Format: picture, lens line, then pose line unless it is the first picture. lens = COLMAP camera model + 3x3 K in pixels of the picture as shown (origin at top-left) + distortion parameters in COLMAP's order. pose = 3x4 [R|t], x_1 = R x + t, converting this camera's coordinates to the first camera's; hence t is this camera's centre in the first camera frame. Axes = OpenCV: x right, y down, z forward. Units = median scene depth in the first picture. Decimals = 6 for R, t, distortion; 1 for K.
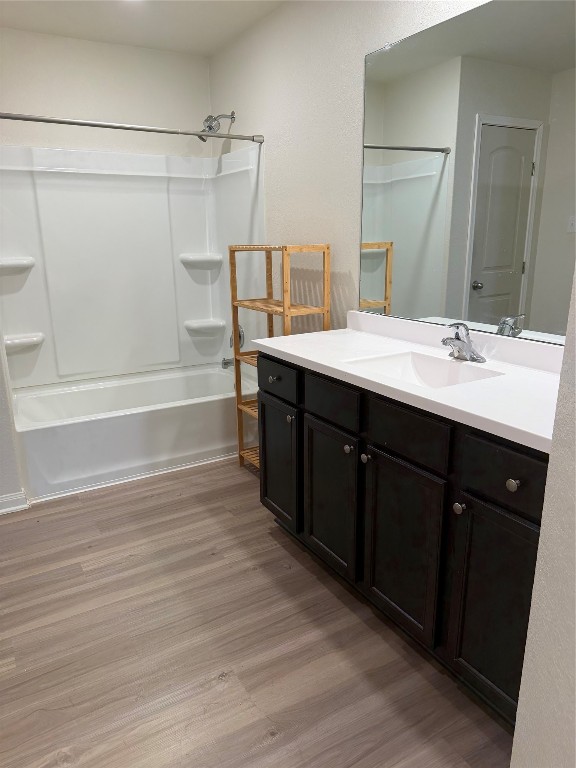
lens RADIAL K [[546.0, 0, 290.2], [0, 546.0, 380.7], [0, 0, 1]] dist [0.098351, -0.134140]
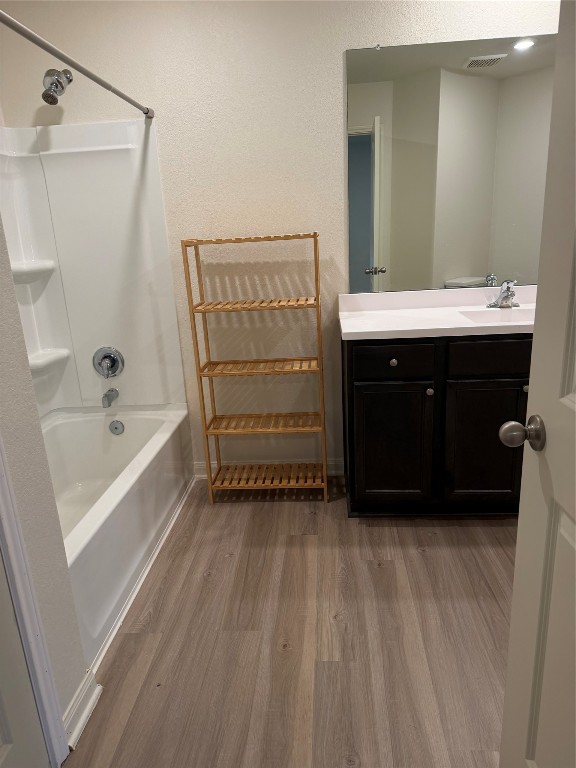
lens RADIAL K [[530.1, 0, 289.8], [0, 530.1, 387.8], [0, 0, 1]] dist [0.077823, -0.130464]
pose [[0.577723, -0.249934, 0.777026, -0.930893], [0.255497, 0.959500, 0.118665, -0.123790], [-0.775215, 0.129973, 0.618182, 0.581666]]
